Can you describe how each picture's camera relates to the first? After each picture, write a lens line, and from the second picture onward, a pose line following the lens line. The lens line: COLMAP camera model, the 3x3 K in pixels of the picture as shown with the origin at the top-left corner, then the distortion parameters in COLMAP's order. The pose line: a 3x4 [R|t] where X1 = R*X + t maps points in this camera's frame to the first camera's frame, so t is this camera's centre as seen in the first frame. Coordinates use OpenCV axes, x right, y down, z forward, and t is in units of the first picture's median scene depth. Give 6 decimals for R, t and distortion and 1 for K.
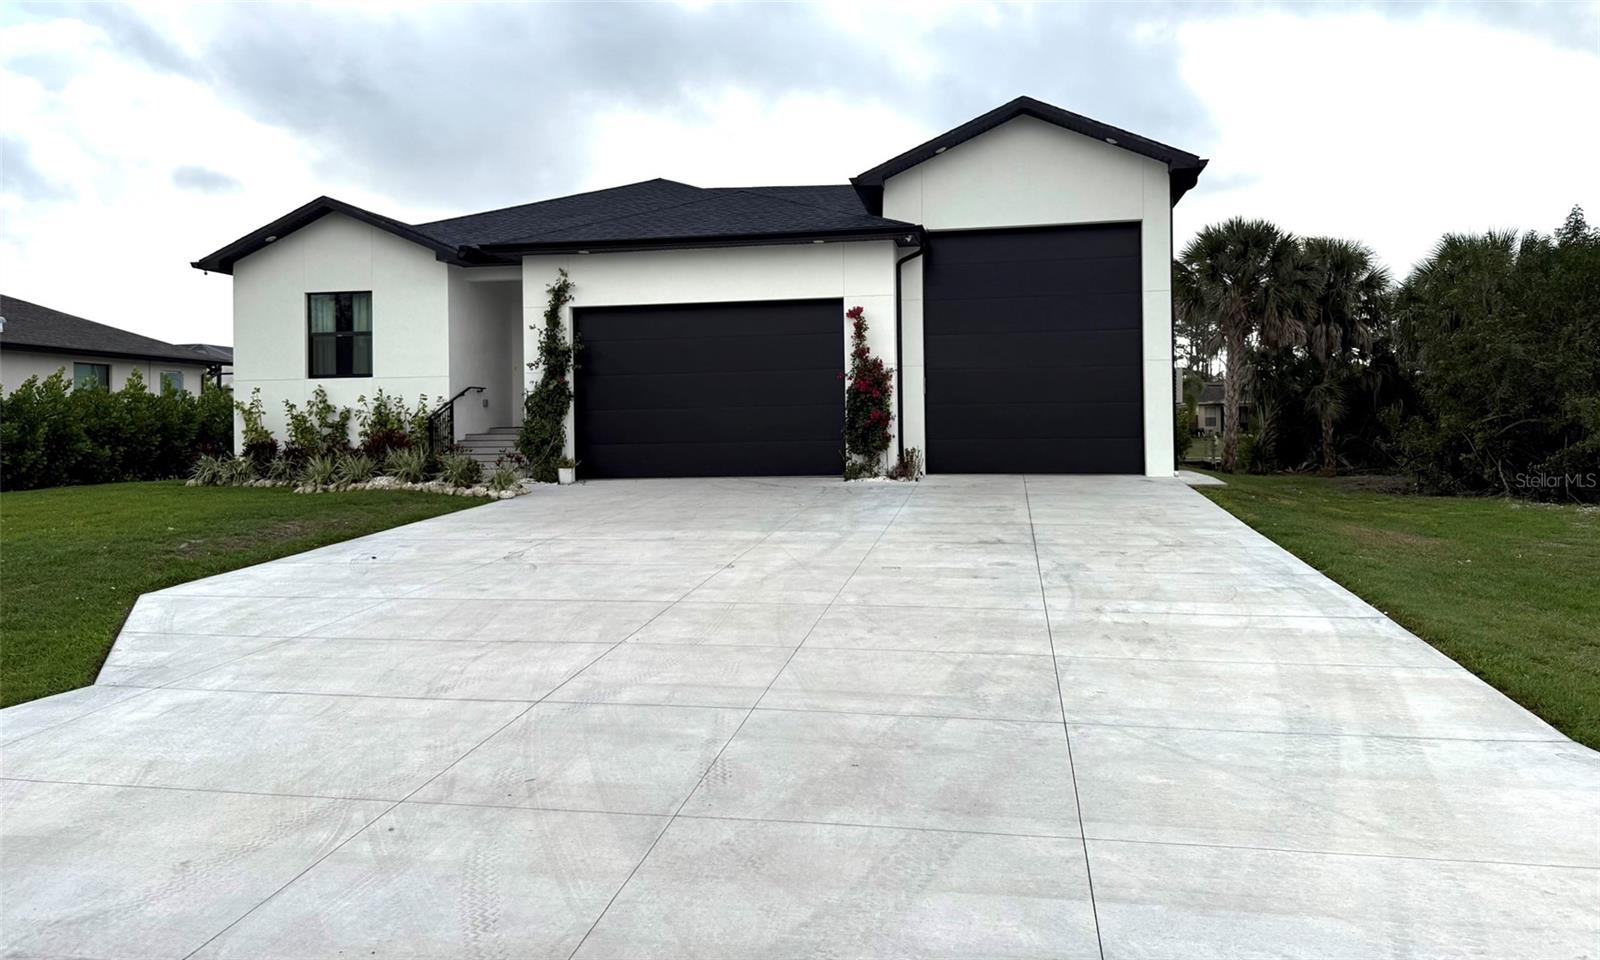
lens RADIAL K [[1121.1, 0, 798.3], [0, 1121.1, 424.1], [0, 0, 1]] dist [0.075424, 0.000174]
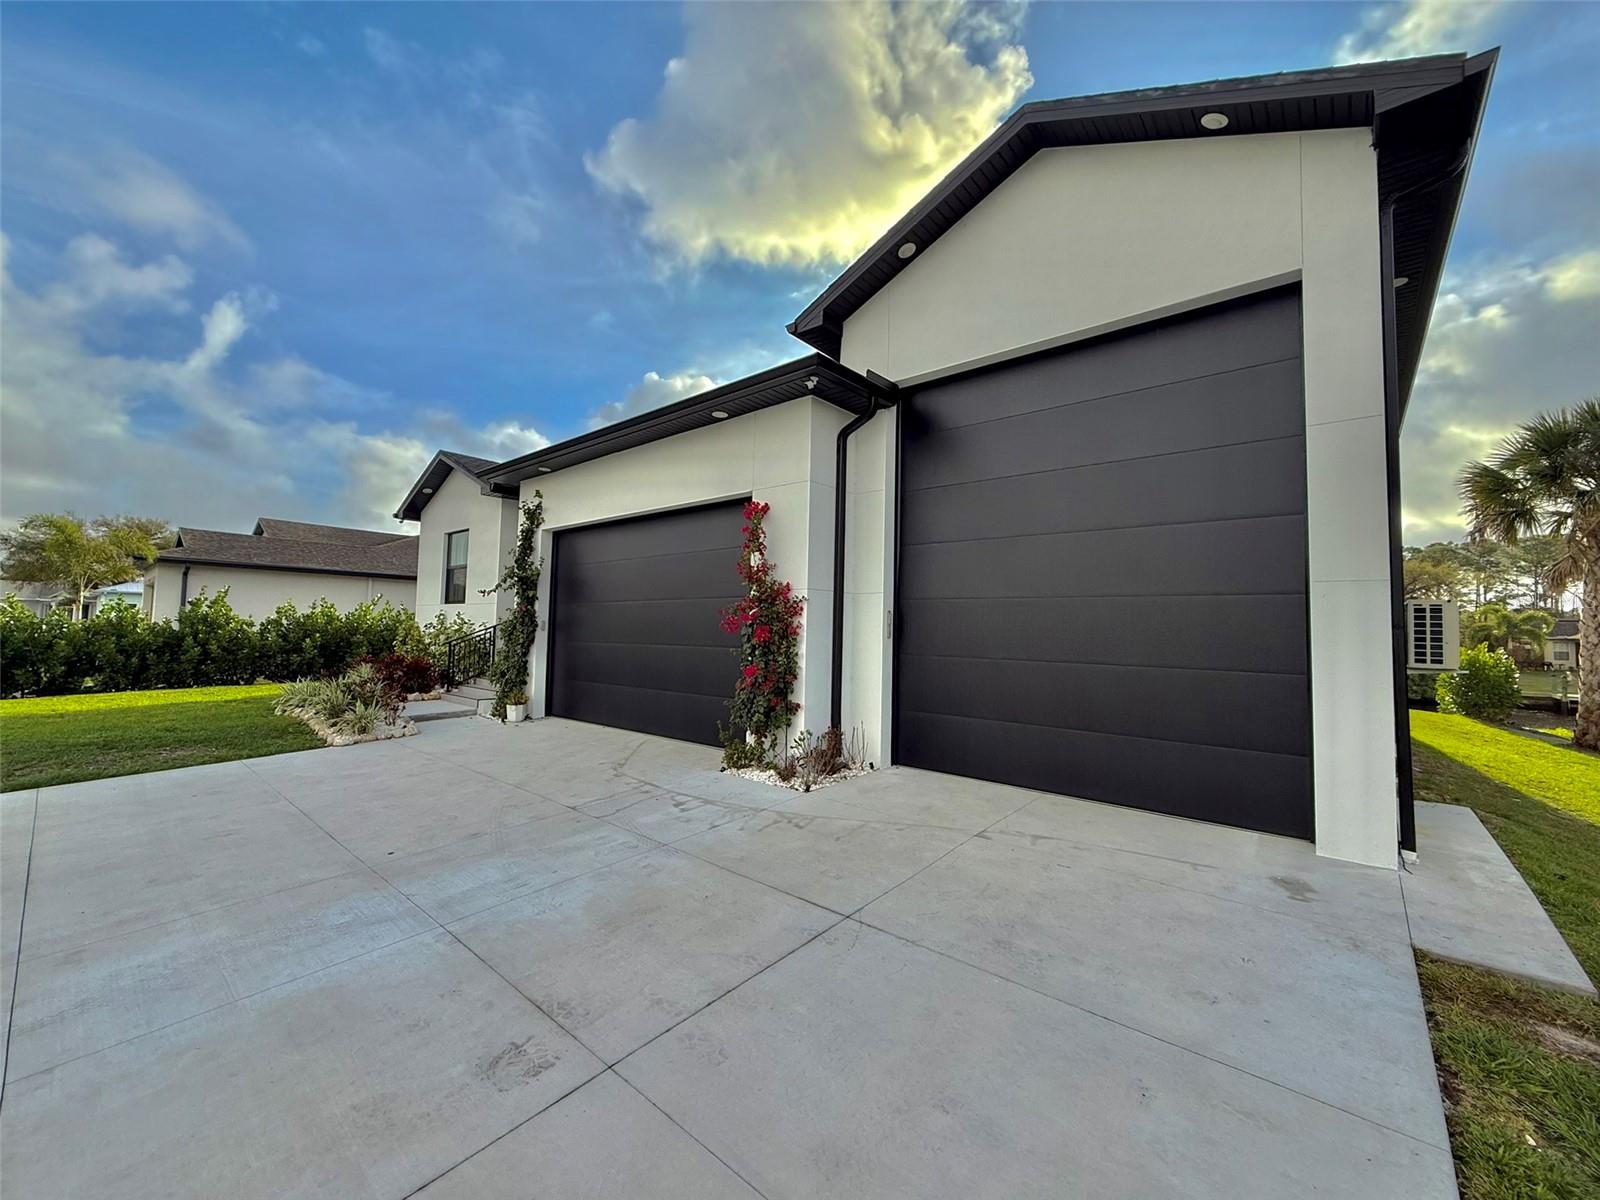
lens RADIAL K [[637.2, 0, 801.1], [0, 637.2, 598.9], [0, 0, 1]] dist [0.010186, -0.000085]
pose [[0.868327, 0.007127, -0.495940, 0.230993], [-0.032439, 0.998572, -0.042447, -0.029286], [0.494930, 0.052946, 0.867318, 0.613106]]
